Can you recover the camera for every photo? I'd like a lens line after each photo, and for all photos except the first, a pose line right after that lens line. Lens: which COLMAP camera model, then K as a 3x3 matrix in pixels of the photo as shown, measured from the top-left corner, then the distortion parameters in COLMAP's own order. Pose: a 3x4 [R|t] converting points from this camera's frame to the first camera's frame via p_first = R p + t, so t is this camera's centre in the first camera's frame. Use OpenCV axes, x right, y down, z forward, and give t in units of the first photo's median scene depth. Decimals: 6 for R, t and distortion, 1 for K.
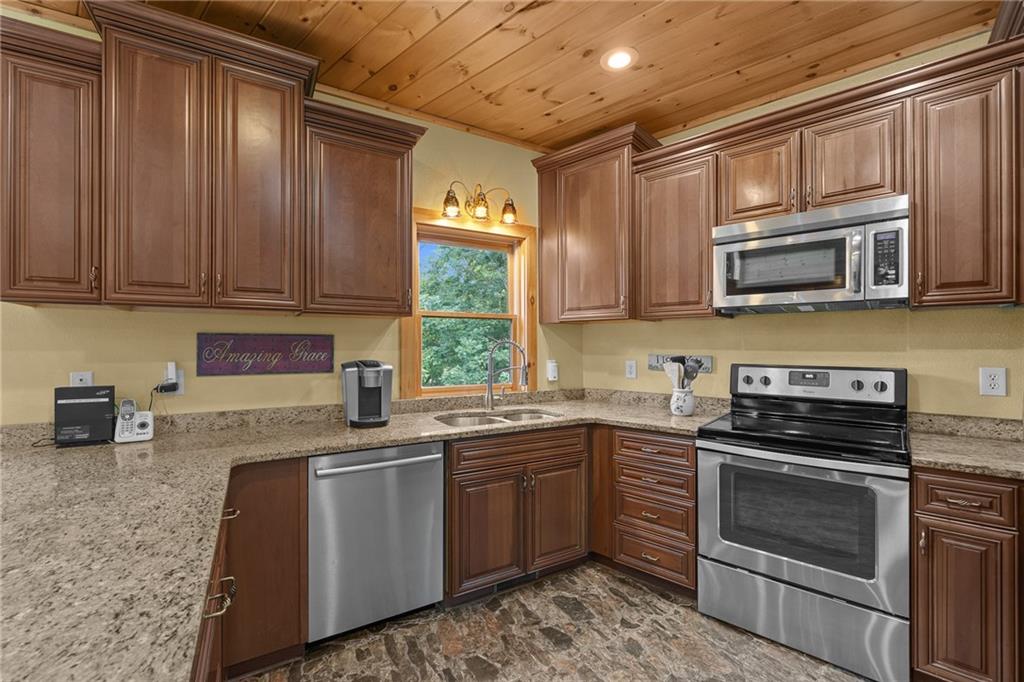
lens RADIAL K [[451.5, 0, 511.6], [0, 451.5, 346.5], [0, 0, 1]] dist [0.000583, -0.000090]
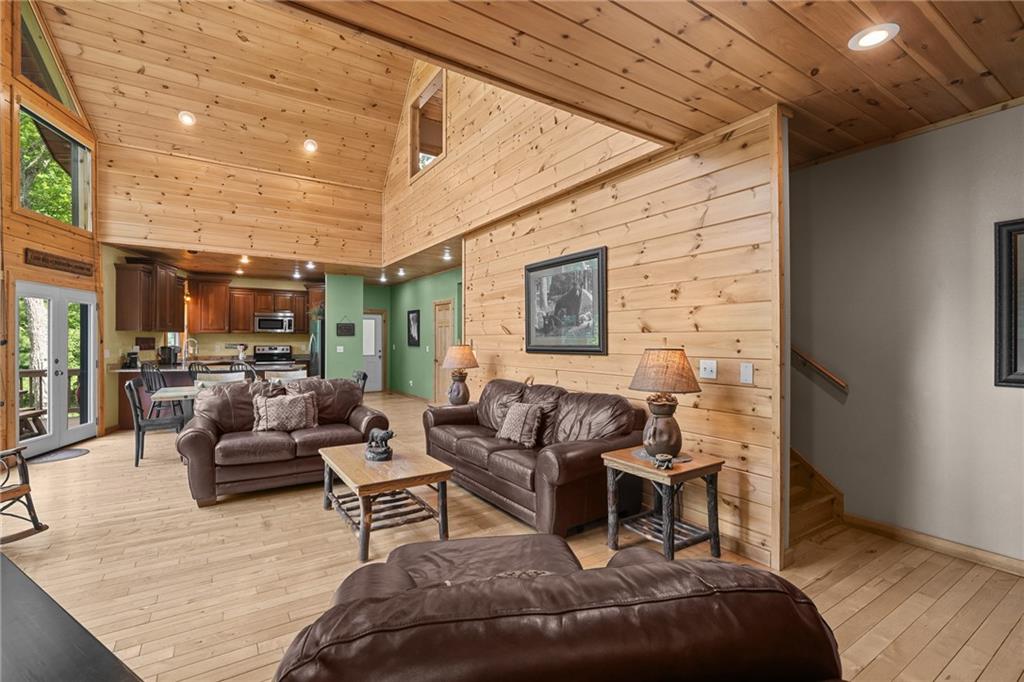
lens RADIAL K [[451.5, 0, 511.6], [0, 451.5, 346.5], [0, 0, 1]] dist [0.000583, -0.000090]
pose [[0.262168, -0.013057, 0.964934, -2.636744], [0.000185, 0.999909, 0.013480, -0.006314], [-0.965022, -0.003356, 0.262146, -2.114096]]
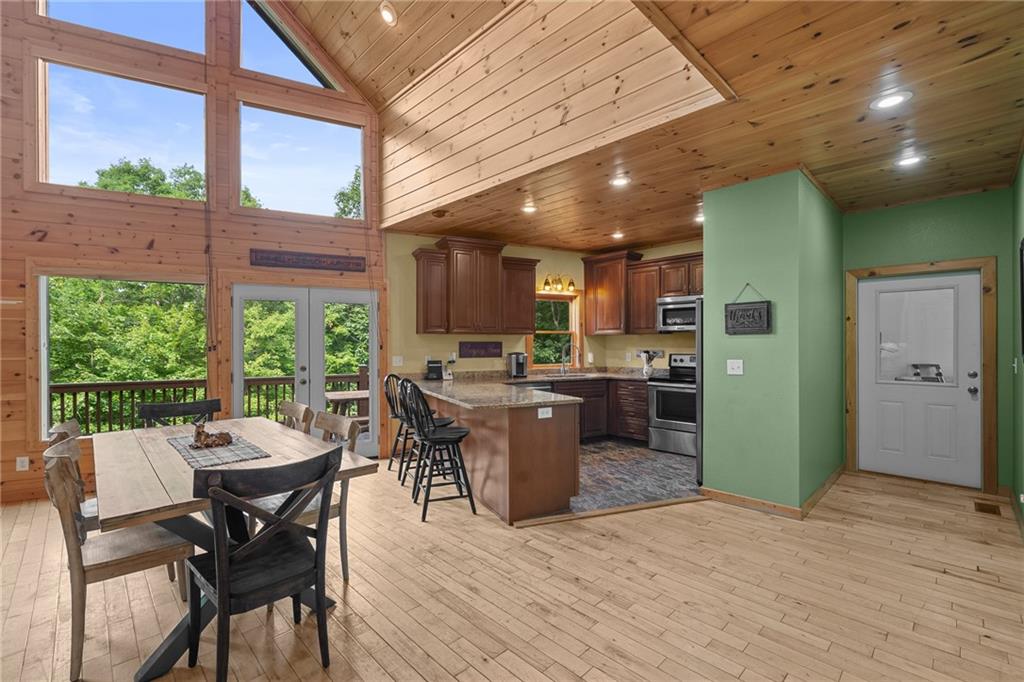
lens RADIAL K [[451.5, 0, 511.6], [0, 451.5, 346.5], [0, 0, 1]] dist [0.000583, -0.000090]
pose [[0.997436, -0.002718, -0.071506, -0.157048], [0.002985, 0.999989, 0.003640, -0.009464], [0.071495, -0.003844, 0.997434, -1.373114]]
